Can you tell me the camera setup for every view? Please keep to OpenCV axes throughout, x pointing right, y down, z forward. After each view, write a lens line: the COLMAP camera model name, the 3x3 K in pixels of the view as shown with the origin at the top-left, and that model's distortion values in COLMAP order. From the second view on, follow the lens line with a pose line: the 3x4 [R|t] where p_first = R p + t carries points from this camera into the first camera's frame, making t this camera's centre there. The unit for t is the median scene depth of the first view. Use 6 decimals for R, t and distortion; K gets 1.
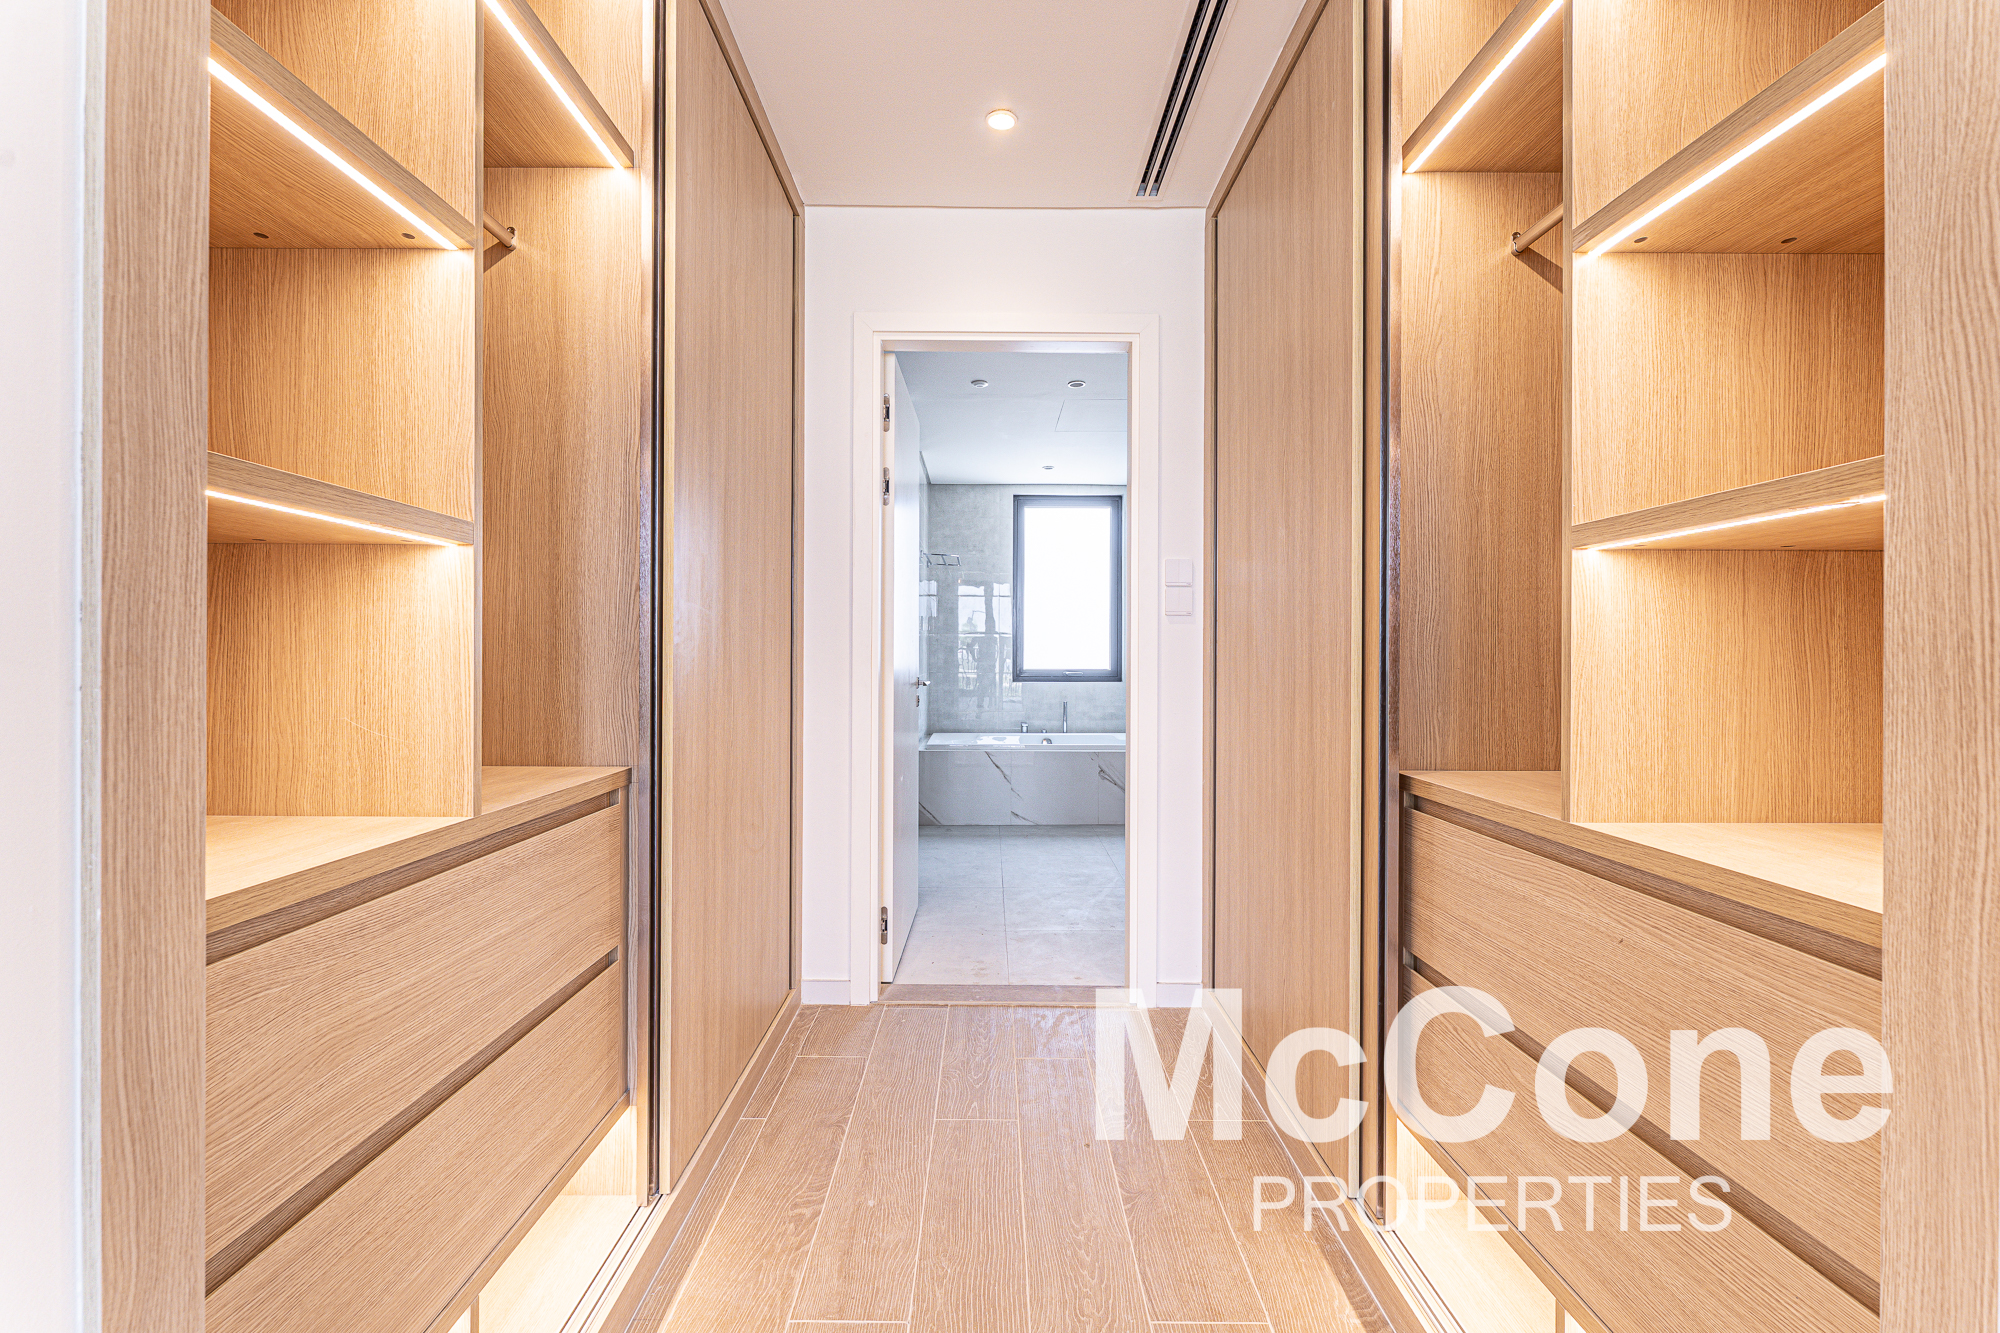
lens RADIAL K [[820.6, 0, 1001.8], [0, 820.6, 654.5], [0, 0, 1]] dist [0.001033, -0.000174]
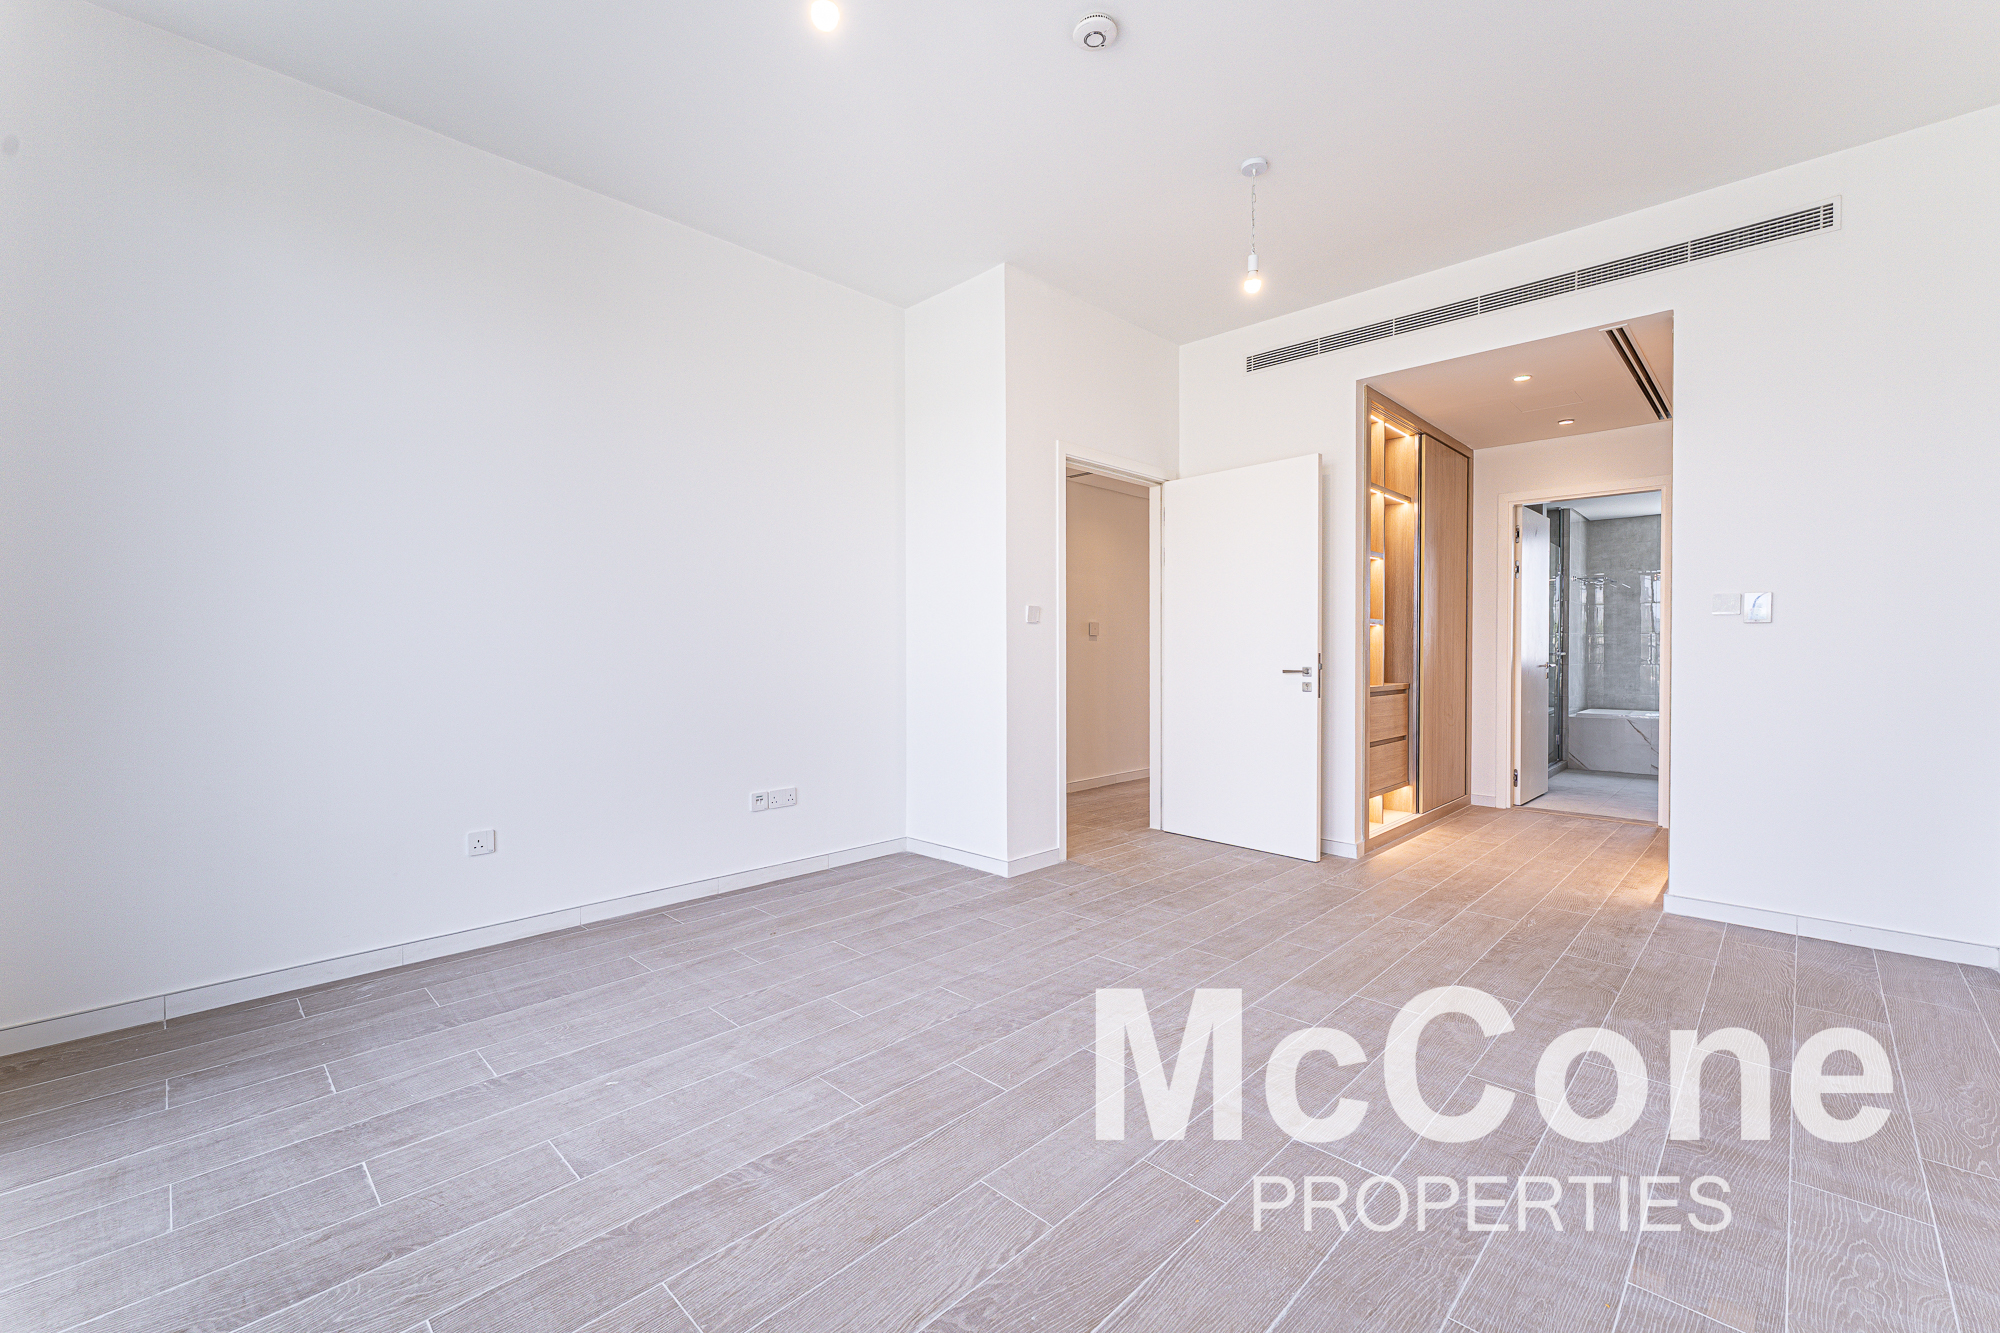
lens RADIAL K [[820.6, 0, 999.2], [0, 820.6, 662.2], [0, 0, 1]] dist [0.001033, -0.000174]
pose [[0.711499, 0.005853, -0.702662, 0.400657], [0.001214, 0.999954, 0.009558, 0.012903], [0.702686, -0.007654, 0.711459, -1.455026]]
